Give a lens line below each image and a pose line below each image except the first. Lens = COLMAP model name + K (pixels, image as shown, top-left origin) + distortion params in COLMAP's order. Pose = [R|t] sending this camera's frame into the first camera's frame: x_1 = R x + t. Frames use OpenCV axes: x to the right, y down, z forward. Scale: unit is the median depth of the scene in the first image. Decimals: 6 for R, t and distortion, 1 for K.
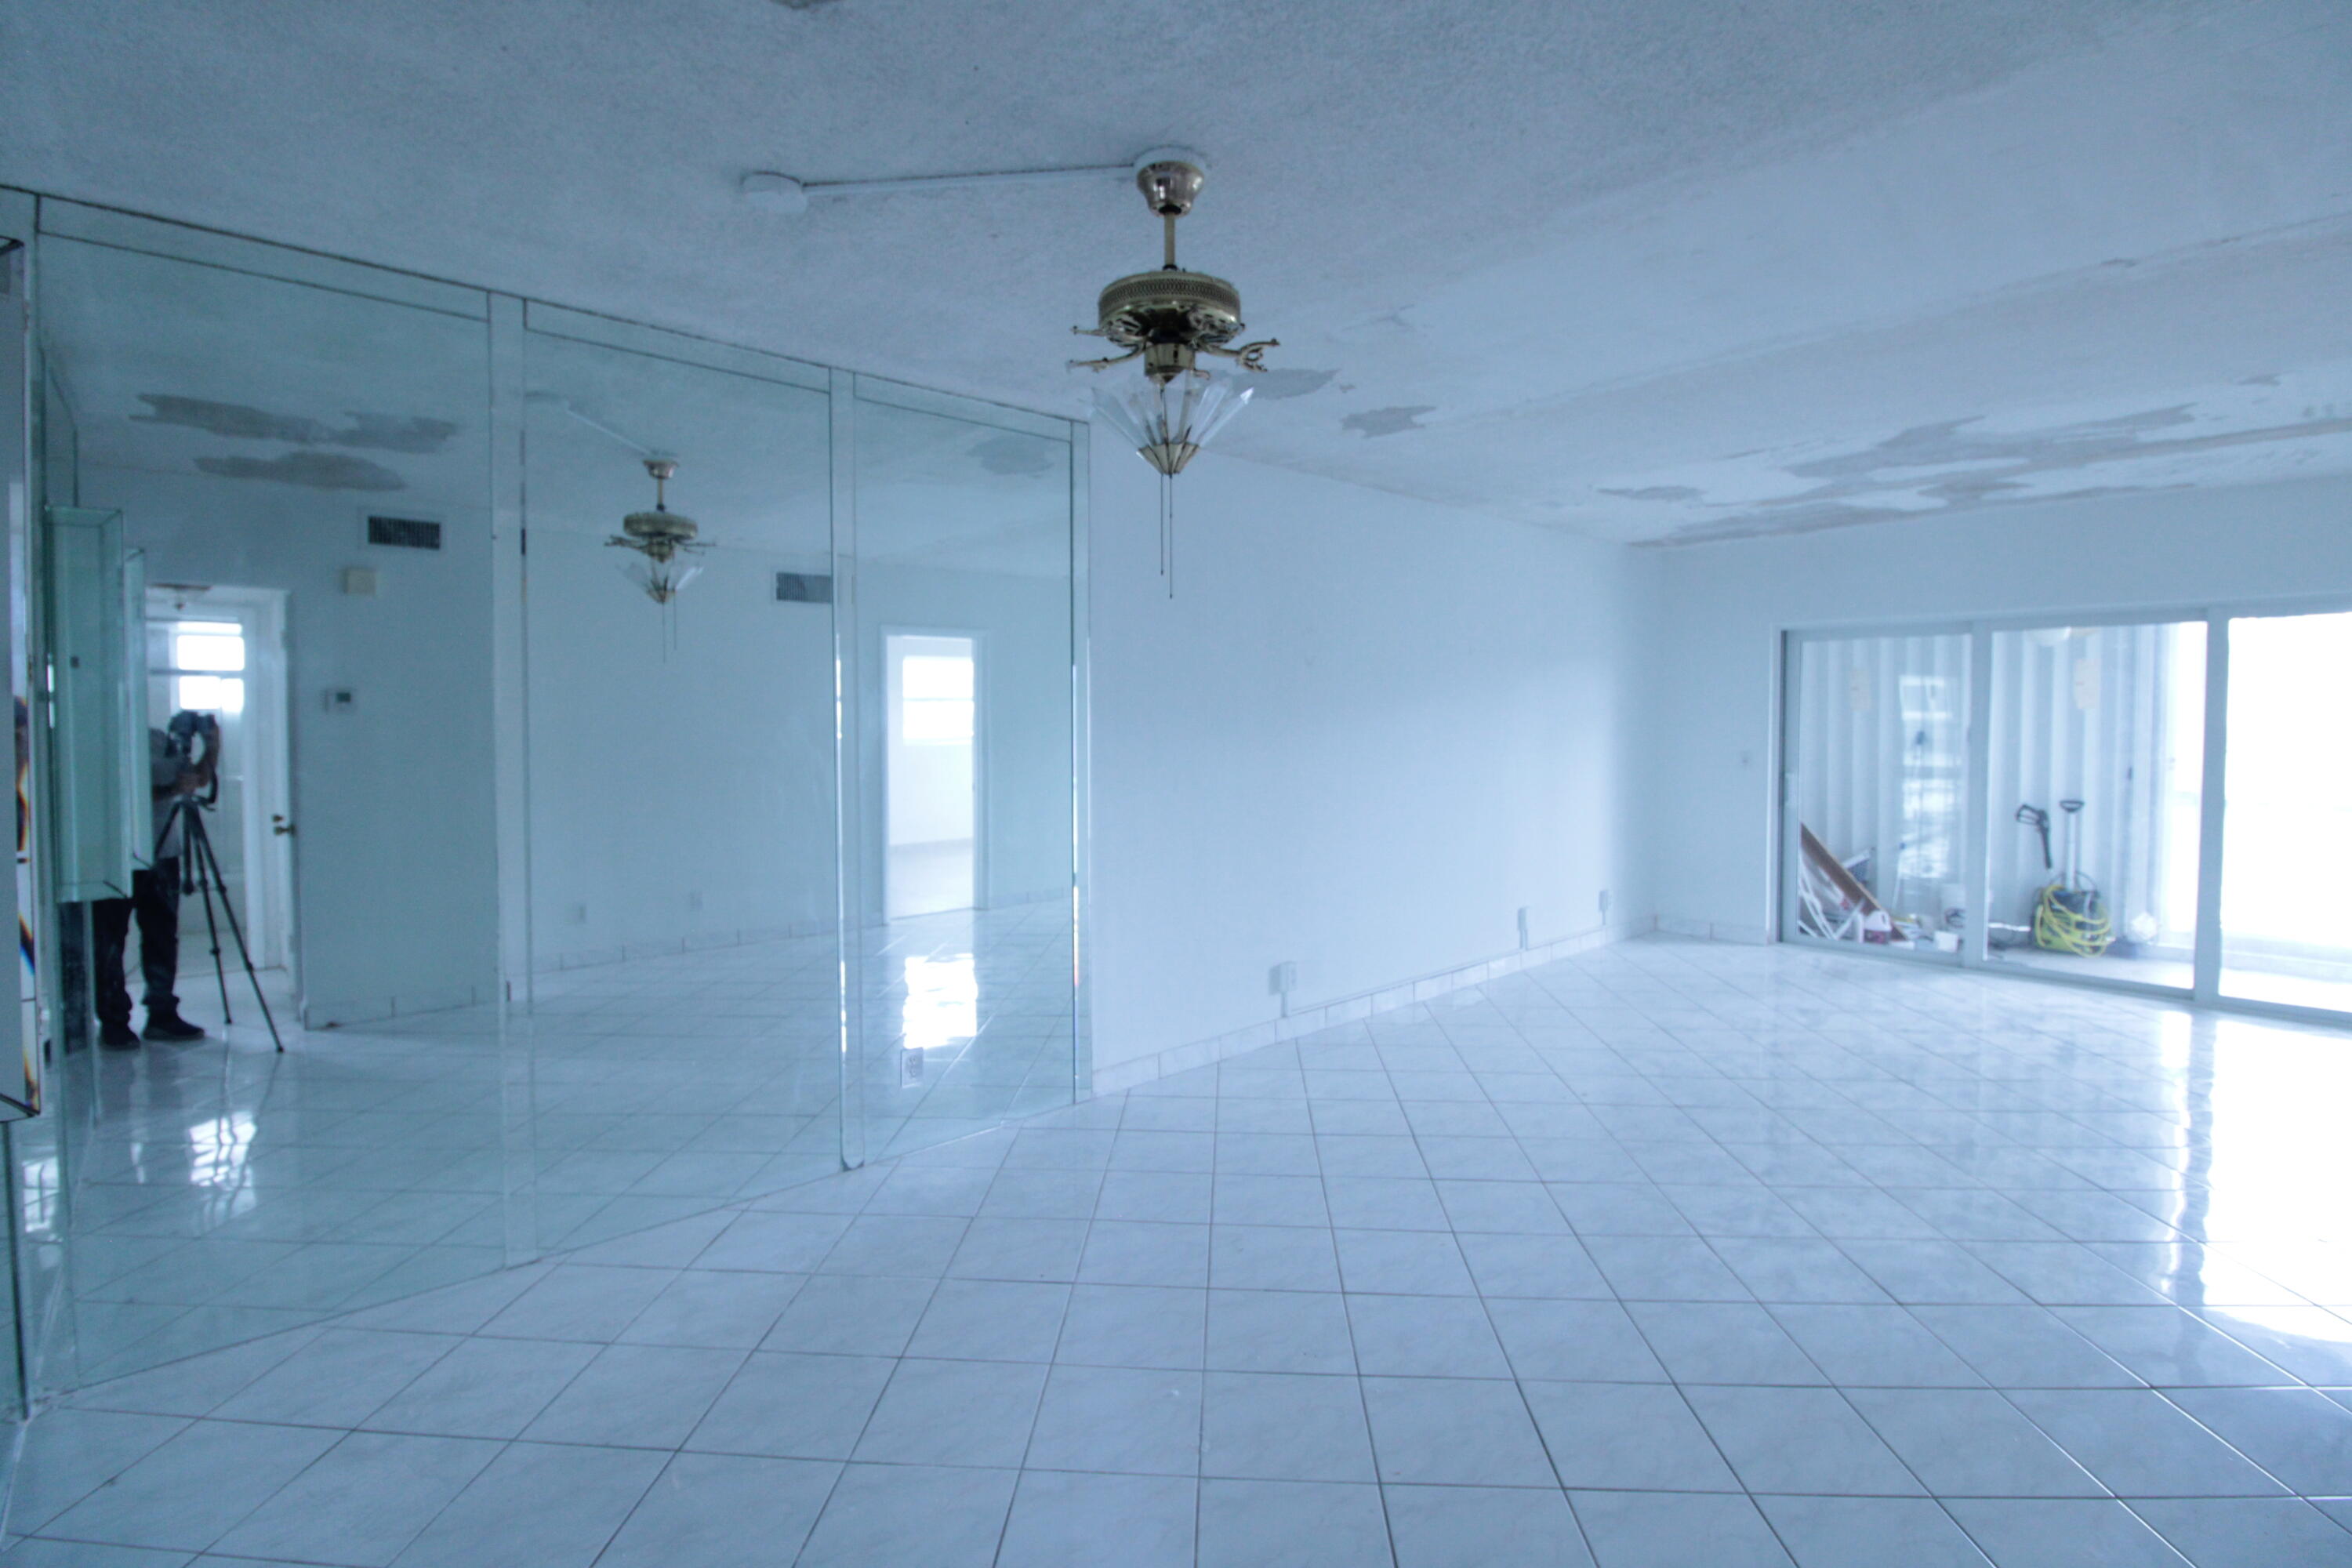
lens RADIAL K [[1090.4, 0, 1164.9], [0, 1090.4, 748.6], [0, 0, 1]] dist [-0.016786, -0.000148]
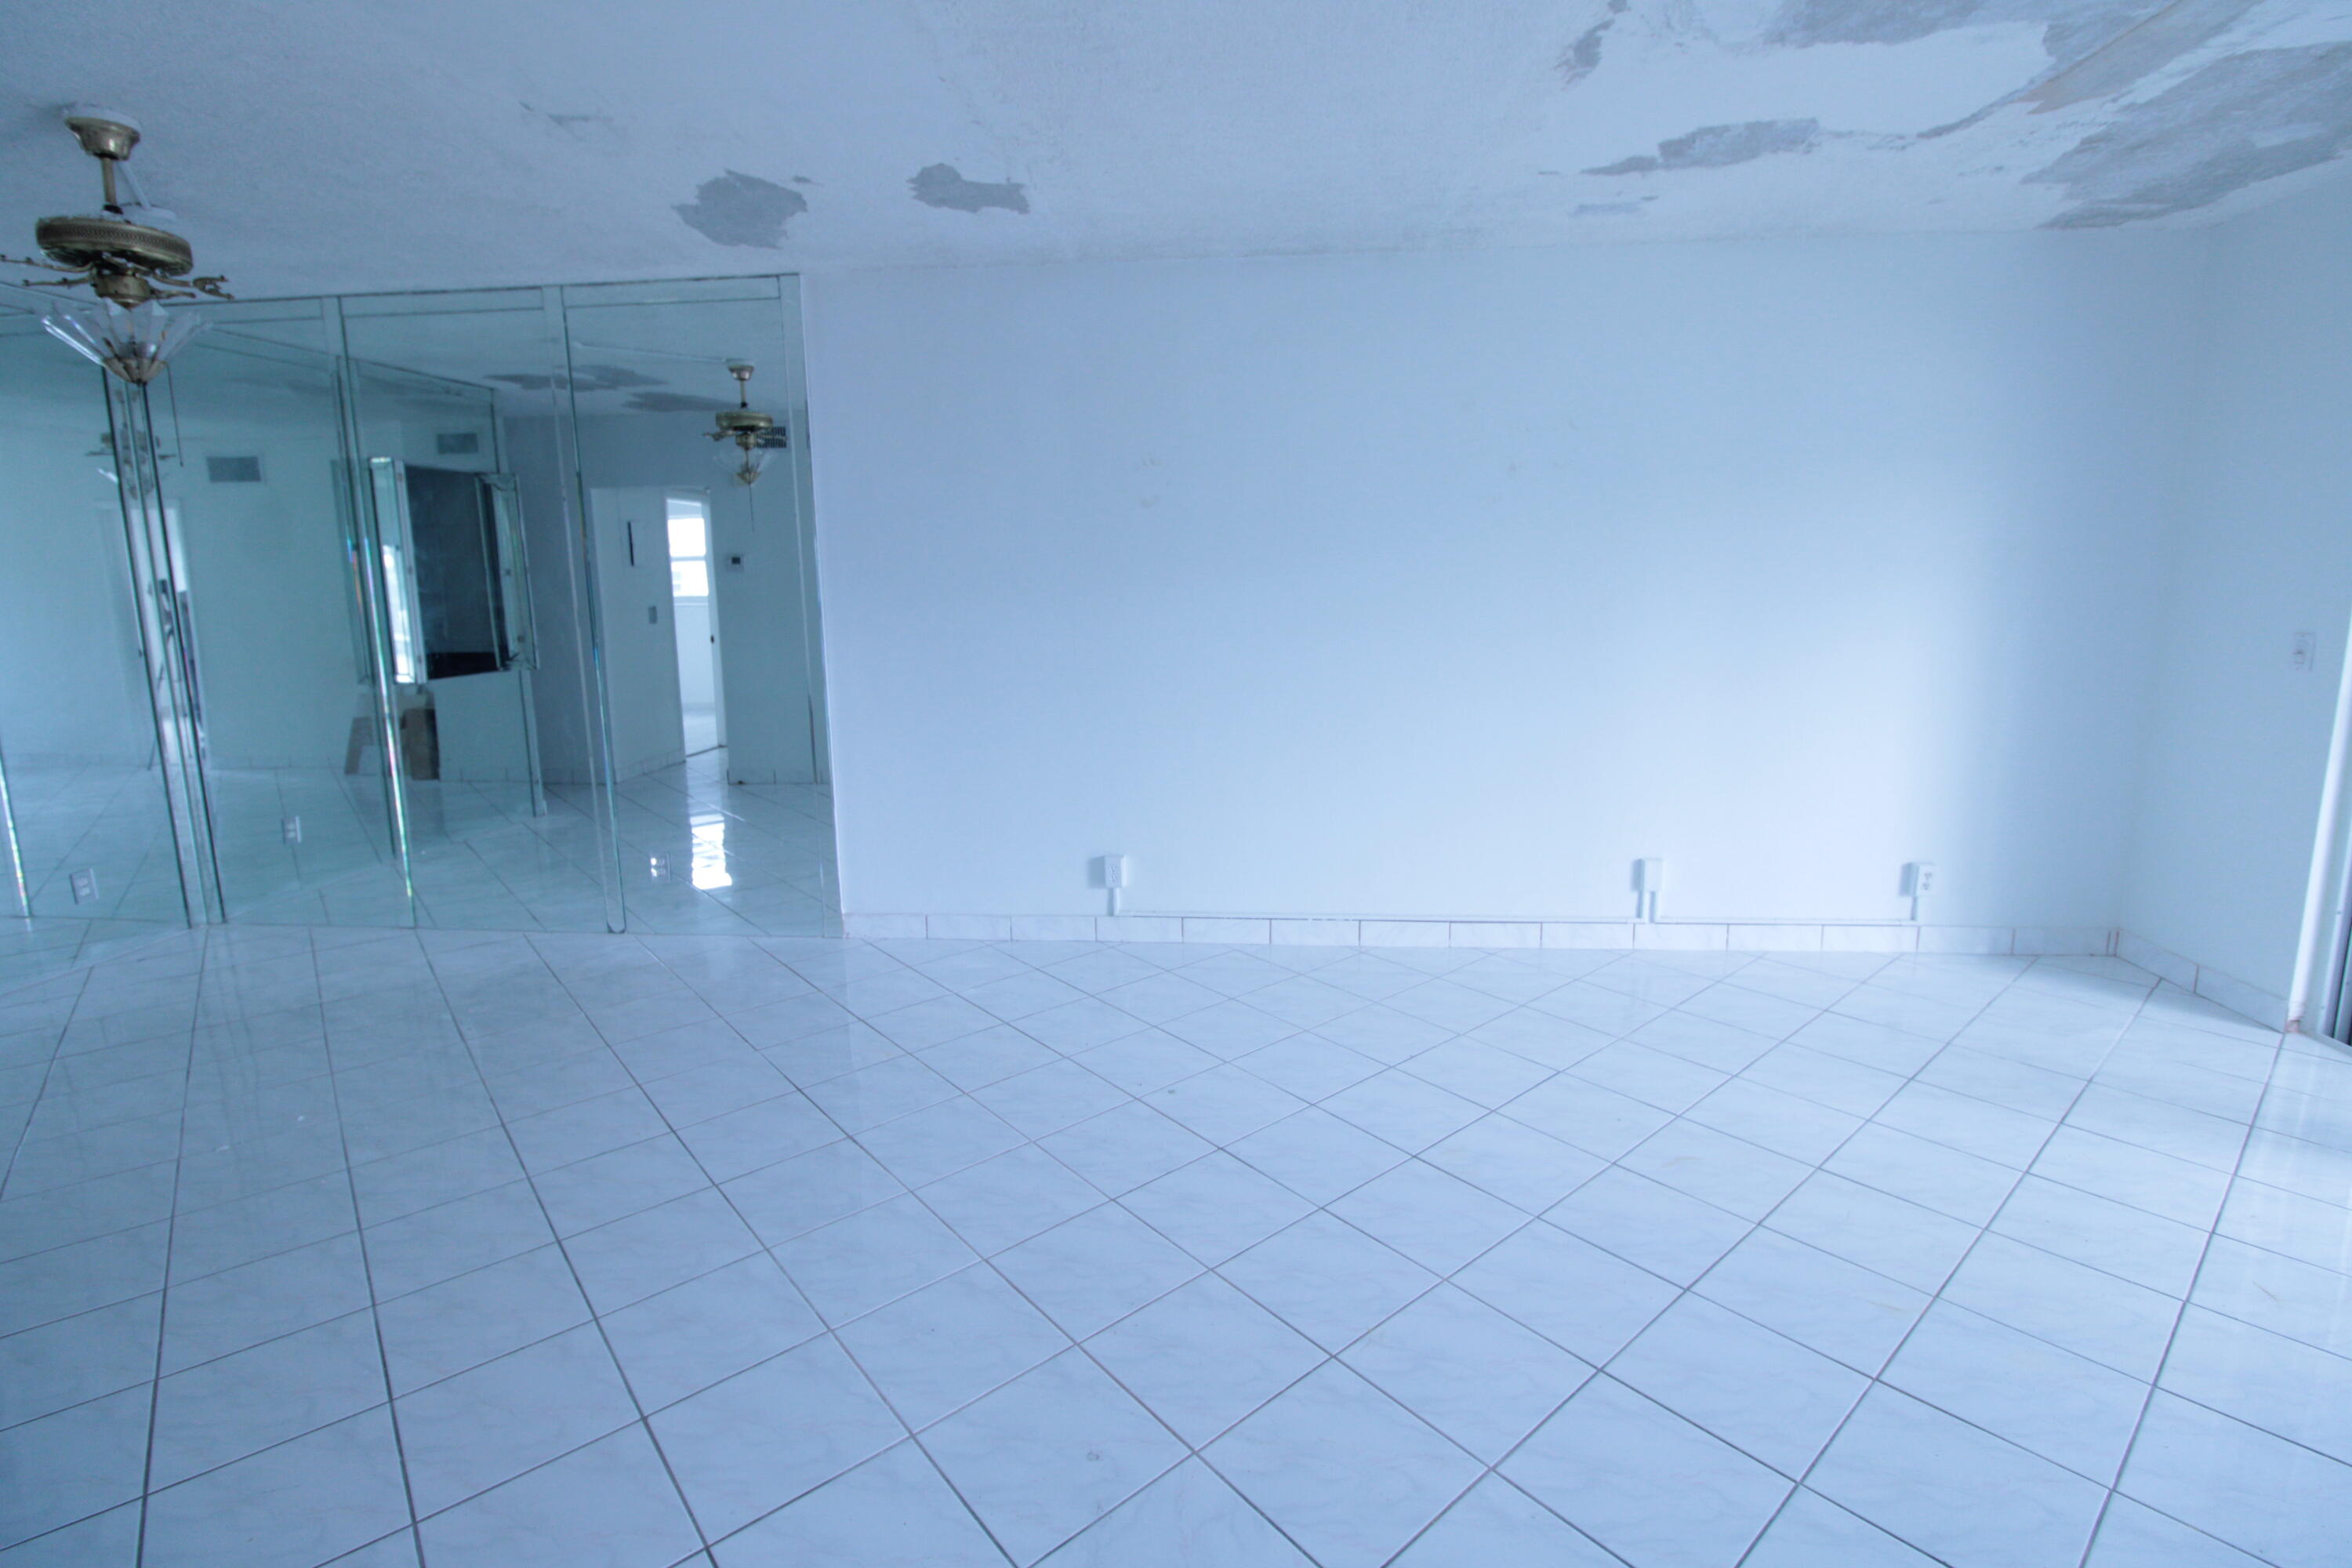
lens RADIAL K [[1090.4, 0, 1164.9], [0, 1090.4, 748.6], [0, 0, 1]] dist [-0.016786, -0.000148]
pose [[0.686129, 0.110955, -0.718968, 0.718443], [-0.009471, 0.989579, 0.143679, -0.013610], [0.727418, -0.091773, 0.680030, 0.419274]]
